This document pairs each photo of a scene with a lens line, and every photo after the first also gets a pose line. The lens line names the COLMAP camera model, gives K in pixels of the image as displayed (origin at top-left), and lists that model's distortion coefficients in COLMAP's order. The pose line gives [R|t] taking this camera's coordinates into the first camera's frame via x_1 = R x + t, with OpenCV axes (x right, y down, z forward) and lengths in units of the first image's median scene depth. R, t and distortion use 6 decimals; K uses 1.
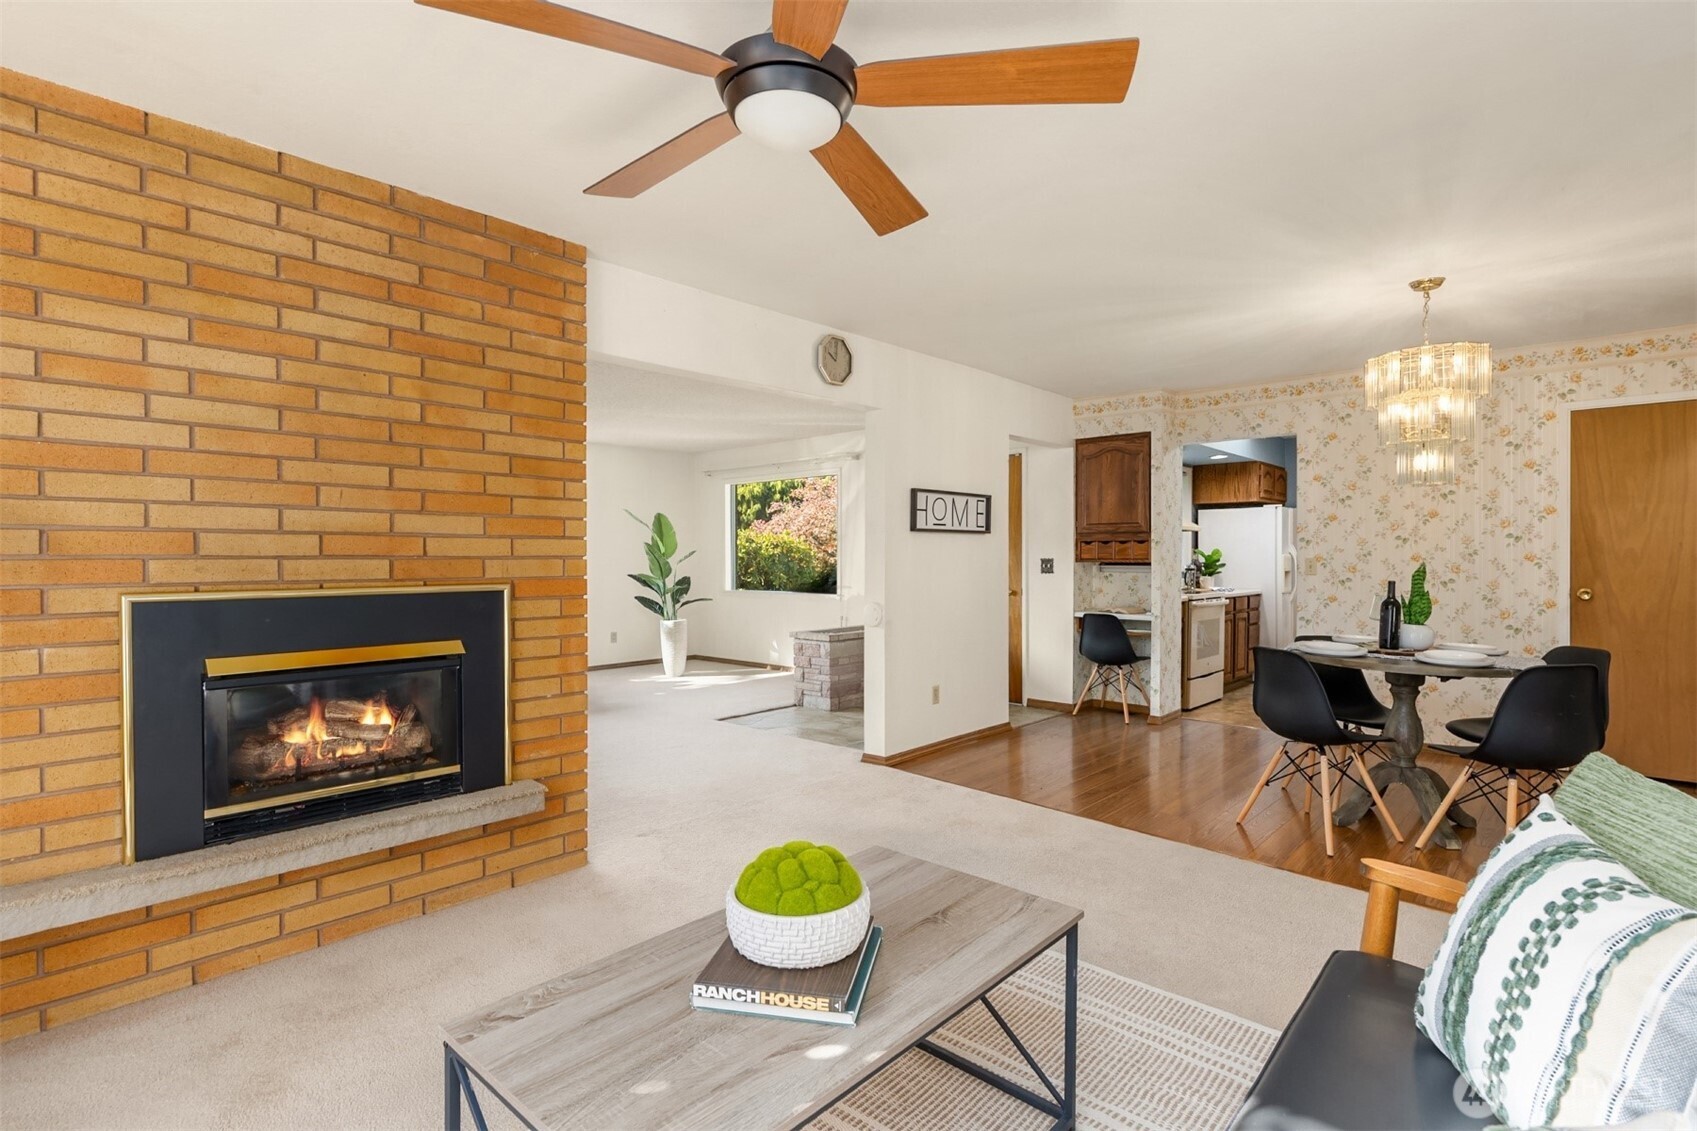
lens RADIAL K [[815.4, 0, 816.1], [0, 815.4, 554.2], [0, 0, 1]] dist [-0.001322, 0.001063]
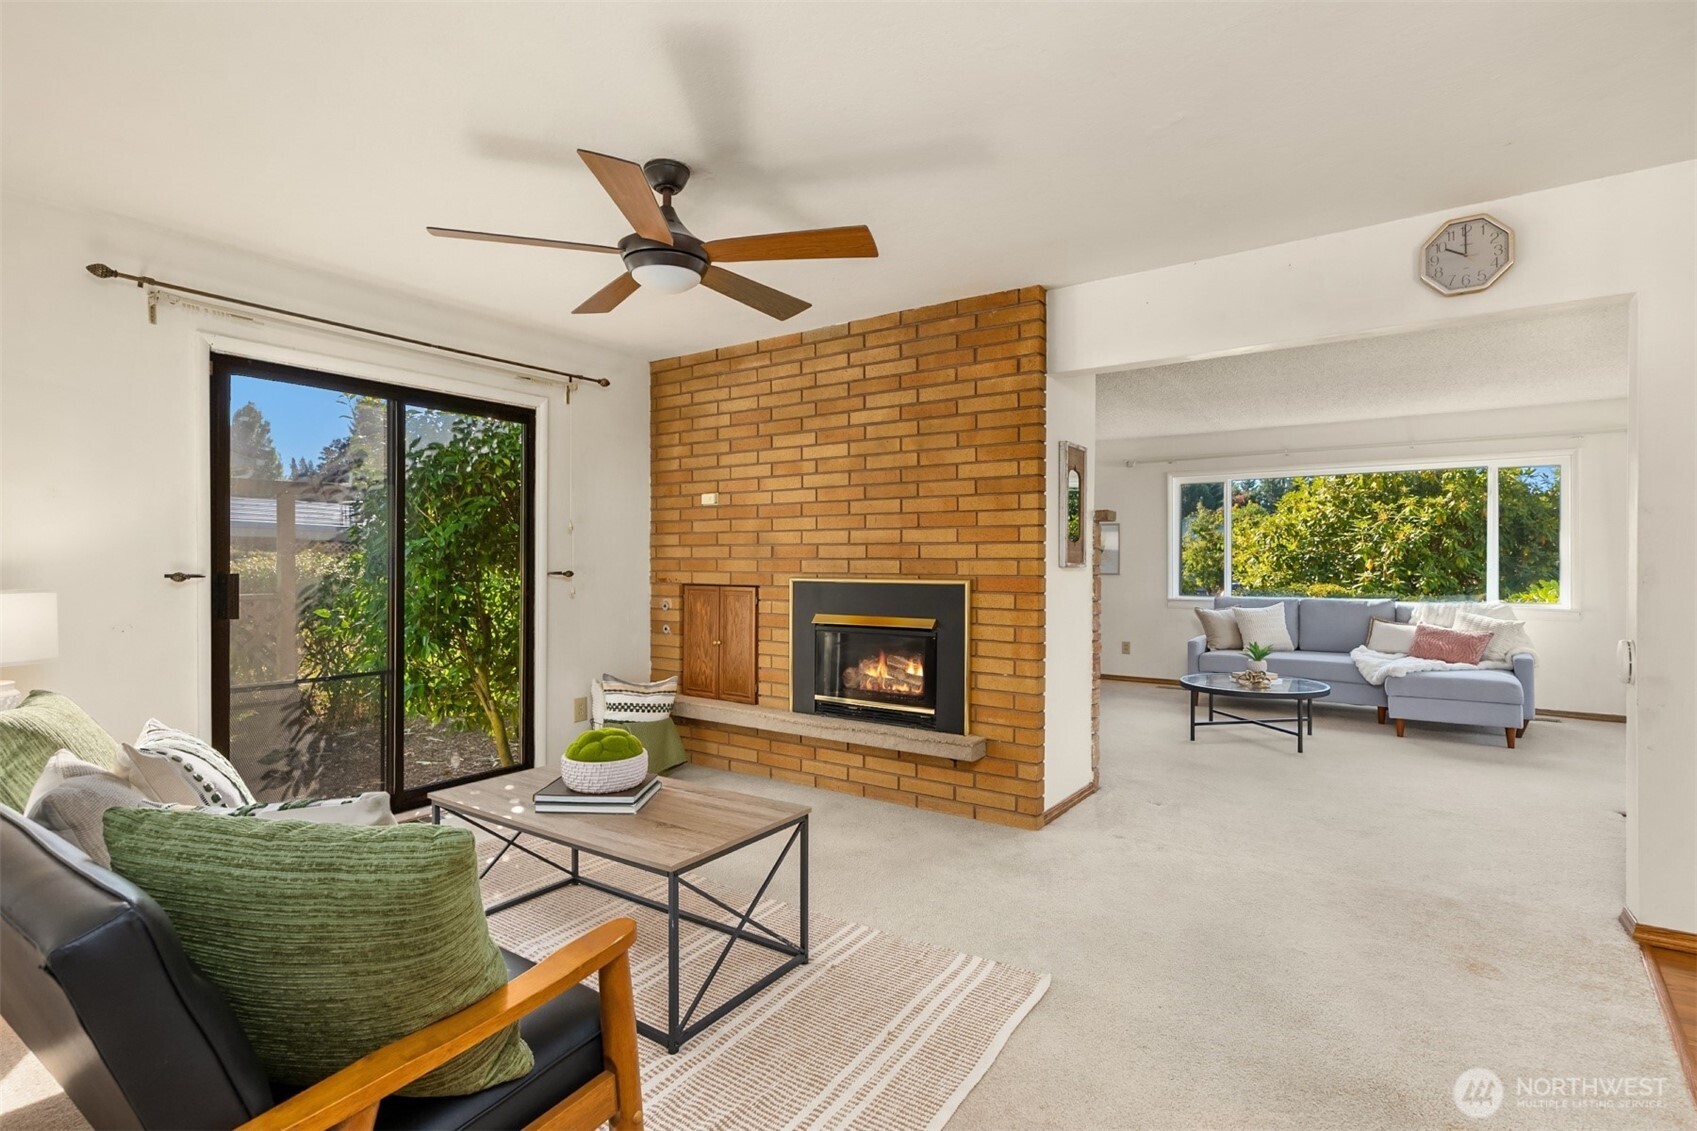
lens RADIAL K [[815.4, 0, 852.9], [0, 815.4, 554.8], [0, 0, 1]] dist [-0.001322, 0.001063]
pose [[0.157550, -0.005811, -0.987494, 0.965051], [0.001896, 0.999983, -0.005582, 0.004468], [0.987509, -0.000993, 0.157558, 0.689929]]
